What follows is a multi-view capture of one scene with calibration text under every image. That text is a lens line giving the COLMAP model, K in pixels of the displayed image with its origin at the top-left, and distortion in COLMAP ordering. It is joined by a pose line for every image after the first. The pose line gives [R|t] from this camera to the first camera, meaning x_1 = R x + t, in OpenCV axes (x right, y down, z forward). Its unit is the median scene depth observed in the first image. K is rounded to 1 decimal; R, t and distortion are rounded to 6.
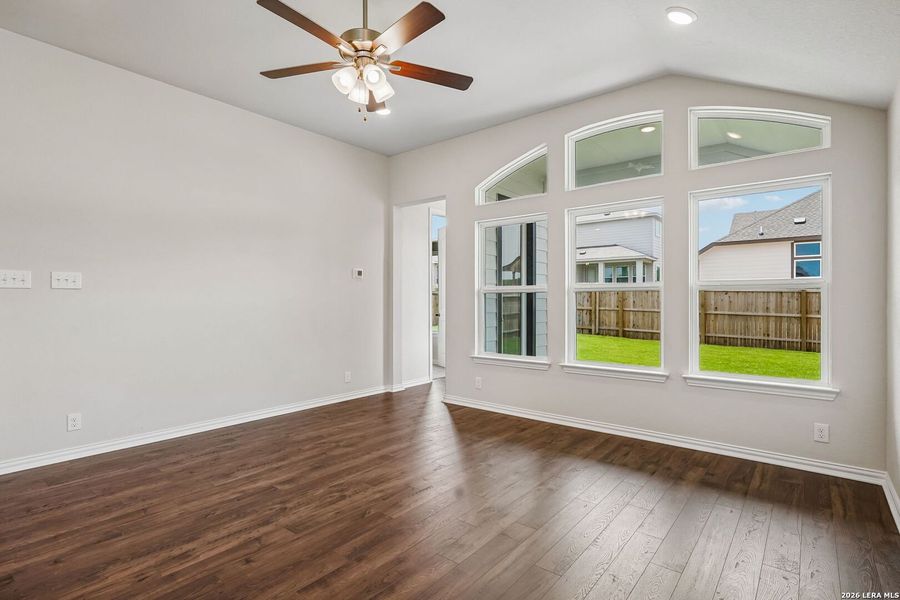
lens RADIAL K [[443.3, 0, 450.0], [0, 443.3, 300.0], [0, 0, 1]] dist [-0.002033, 0.000455]
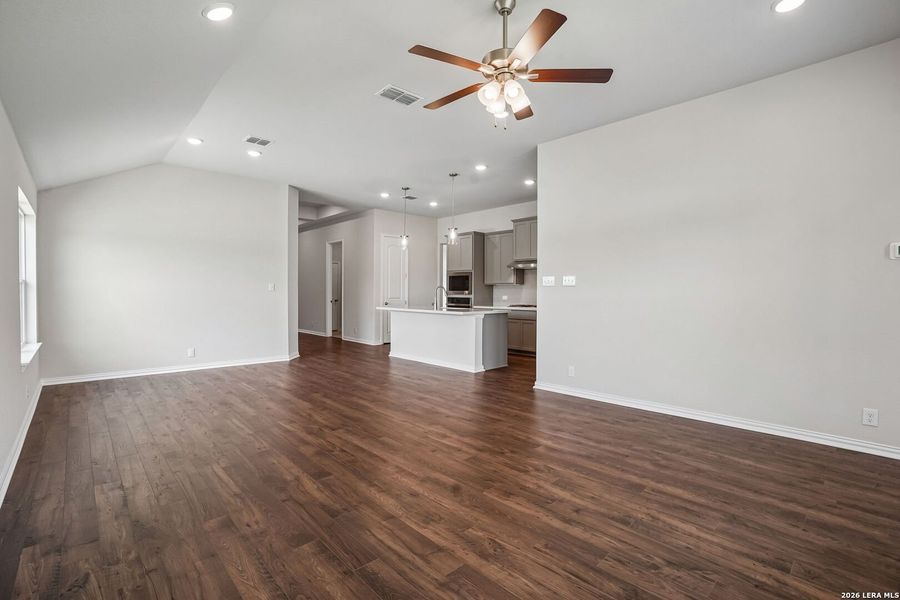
lens RADIAL K [[409.3, 0, 449.7], [0, 409.3, 294.4], [0, 0, 1]] dist [-0.012267, -0.000296]
pose [[-0.114679, 0.005964, -0.993385, 0.648418], [0.001437, 0.999982, 0.005838, -0.006137], [0.993402, -0.000758, -0.114686, 0.753185]]
